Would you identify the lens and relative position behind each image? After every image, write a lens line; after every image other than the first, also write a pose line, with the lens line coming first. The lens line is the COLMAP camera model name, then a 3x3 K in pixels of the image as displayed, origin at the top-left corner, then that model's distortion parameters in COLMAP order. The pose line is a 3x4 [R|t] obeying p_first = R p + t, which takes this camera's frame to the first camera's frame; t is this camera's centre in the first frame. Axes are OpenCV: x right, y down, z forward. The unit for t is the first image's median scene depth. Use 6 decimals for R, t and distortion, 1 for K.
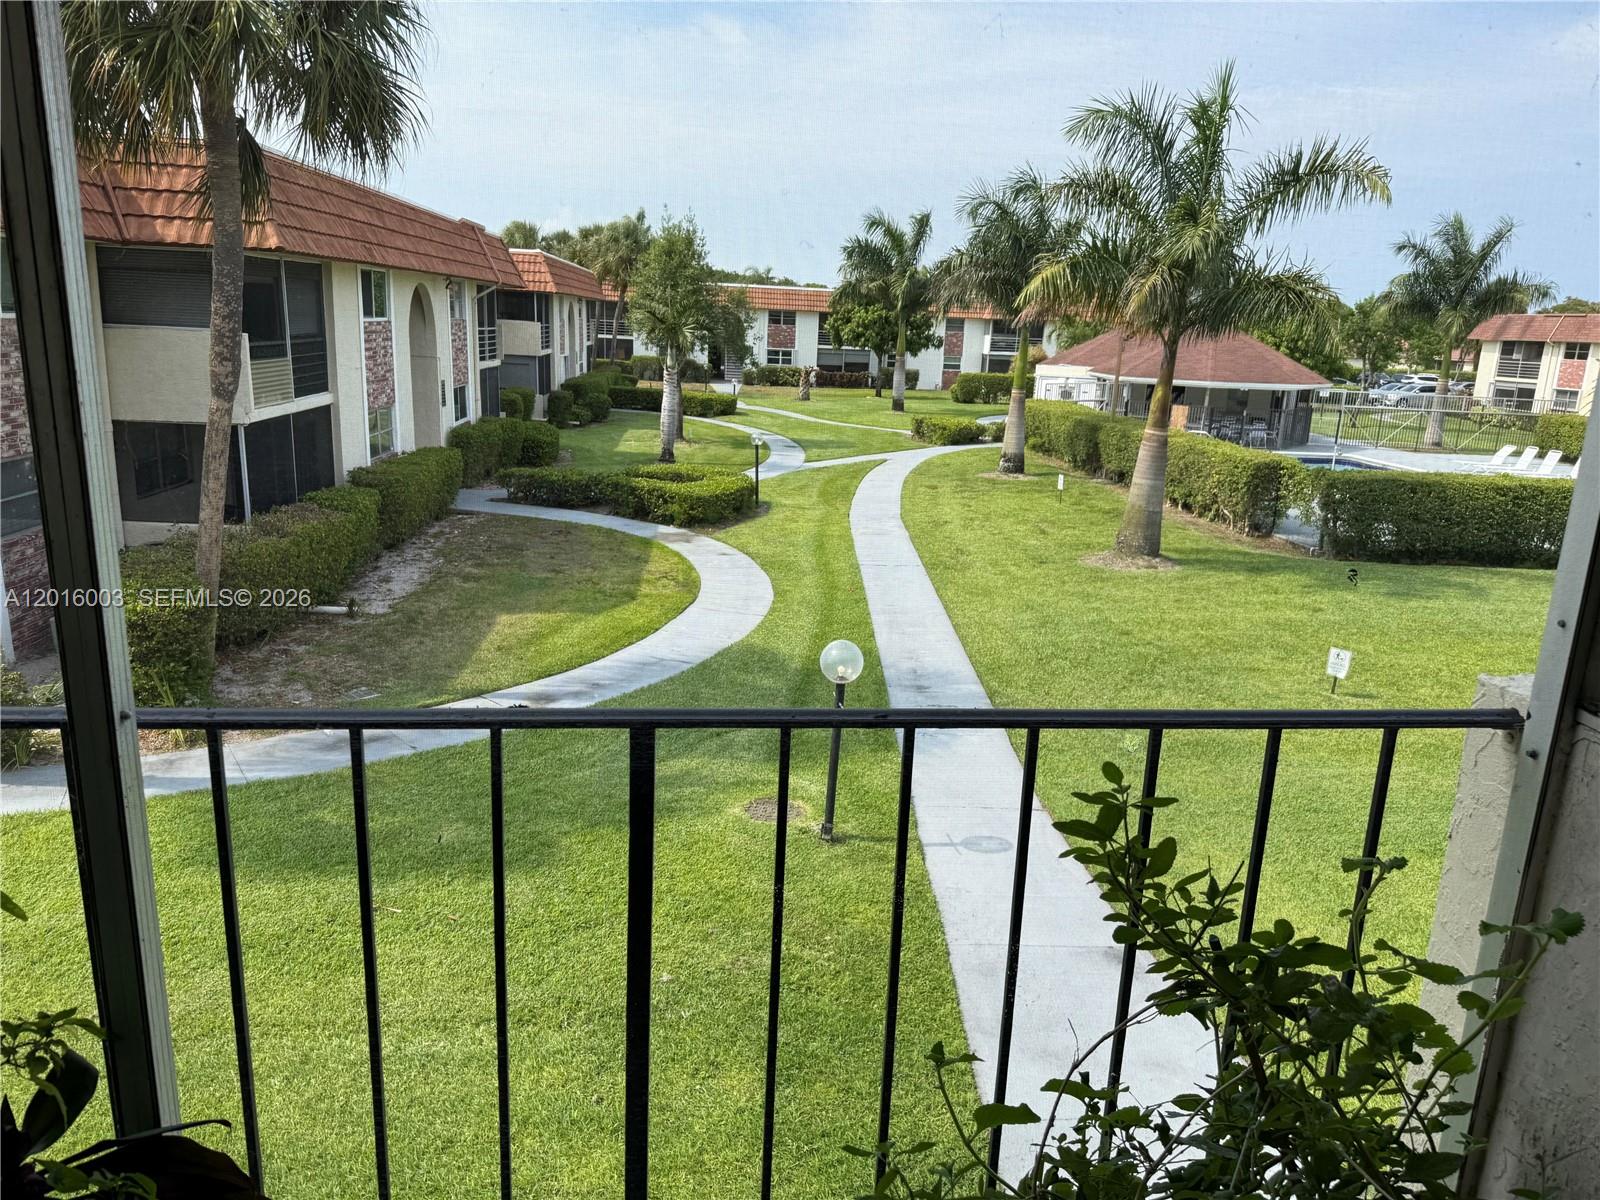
lens RADIAL K [[1117.1, 0, 809.7], [0, 1117.1, 601.3], [0, 0, 1]] dist [0.128815, -0.185313]
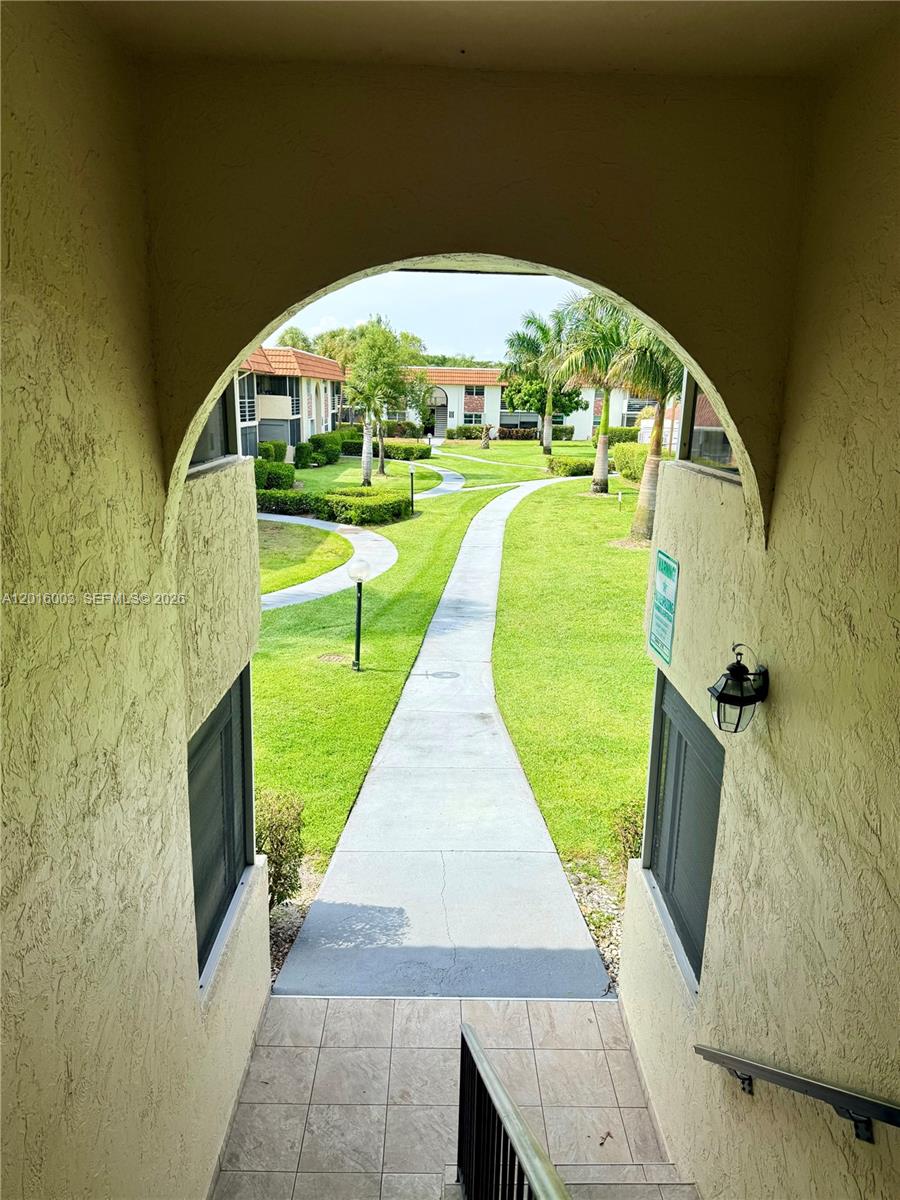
lens RADIAL K [[837.8, 0, 446.9], [0, 837.8, 604.9], [0, 0, 1]] dist [0.128815, -0.185313]
pose [[0.995866, 0.002866, -0.090790, 0.098033], [-0.002889, 0.999996, -0.000127, 0.036428], [0.090790, 0.000388, 0.995870, -0.118212]]
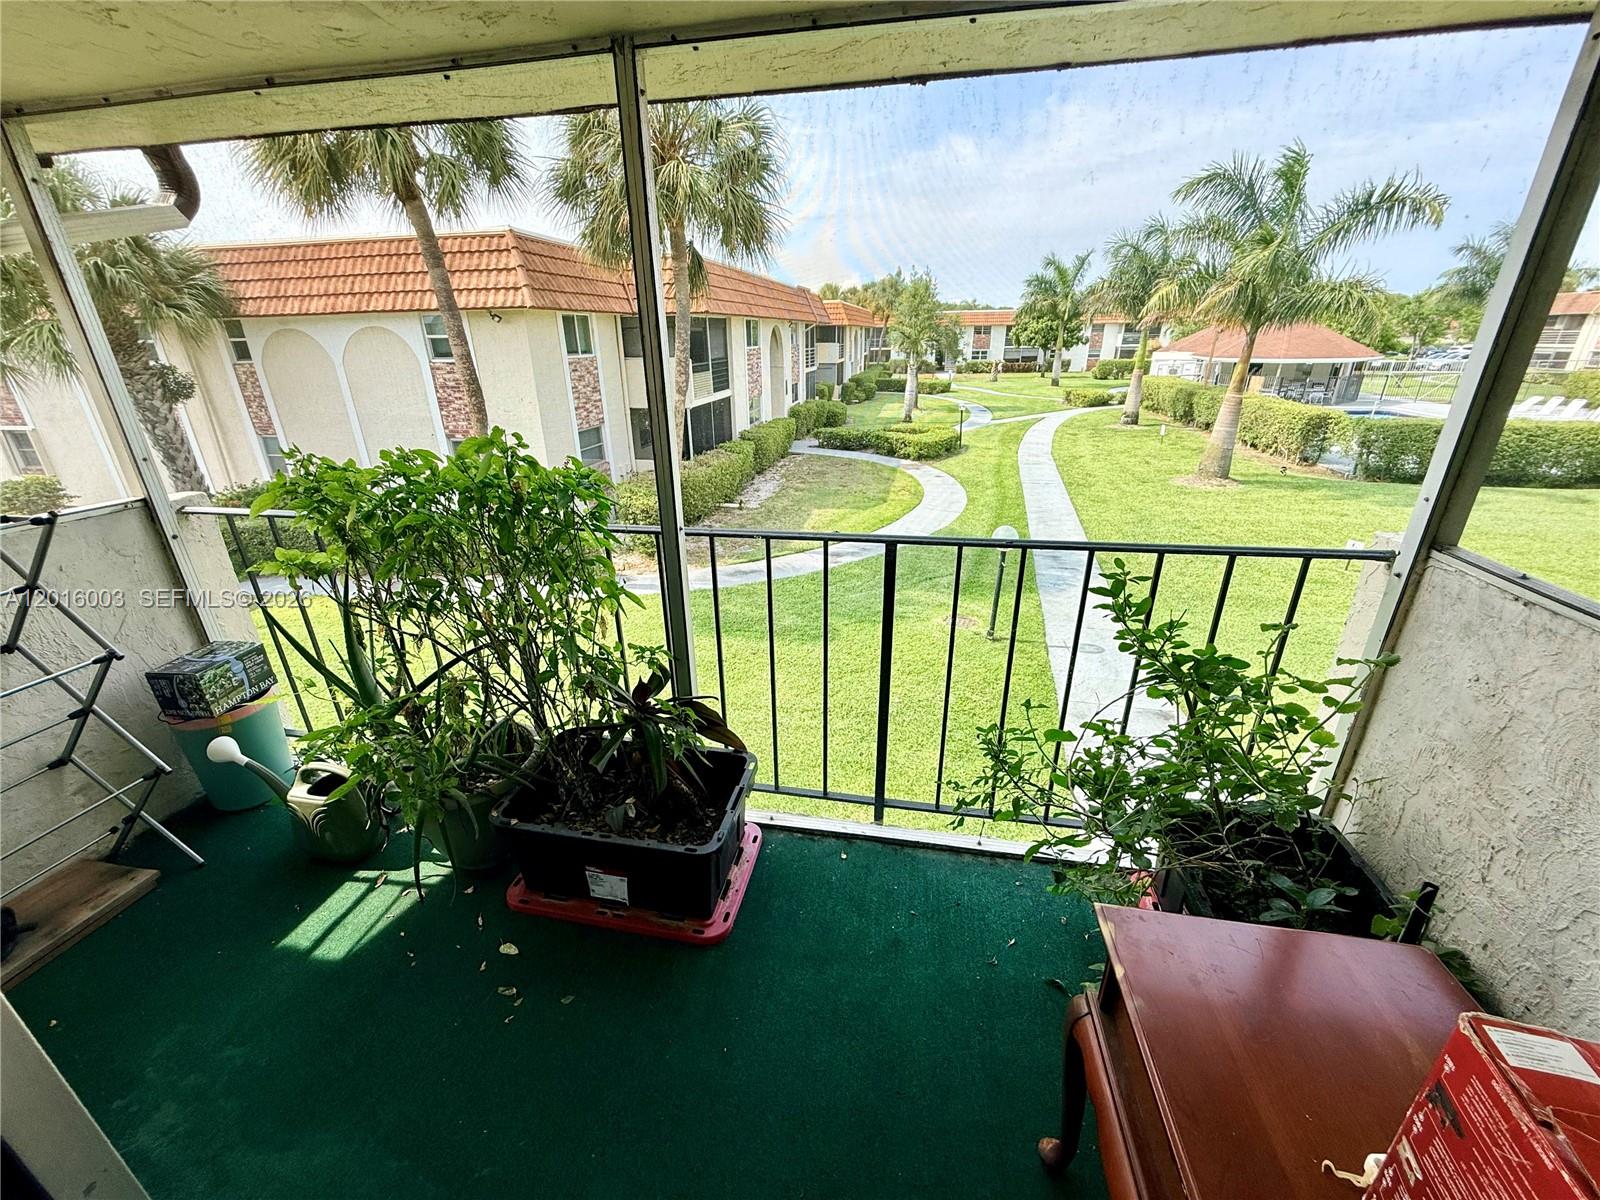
lens RADIAL K [[634.2, 0, 793.8], [0, 634.2, 597.0], [0, 0, 1]] dist [0.003072, 0.000751]
pose [[0.956016, 0.056607, -0.287802, 0.001223], [-0.014769, 0.989246, 0.145512, 0.001782], [0.292944, -0.134861, 0.946571, -0.009684]]
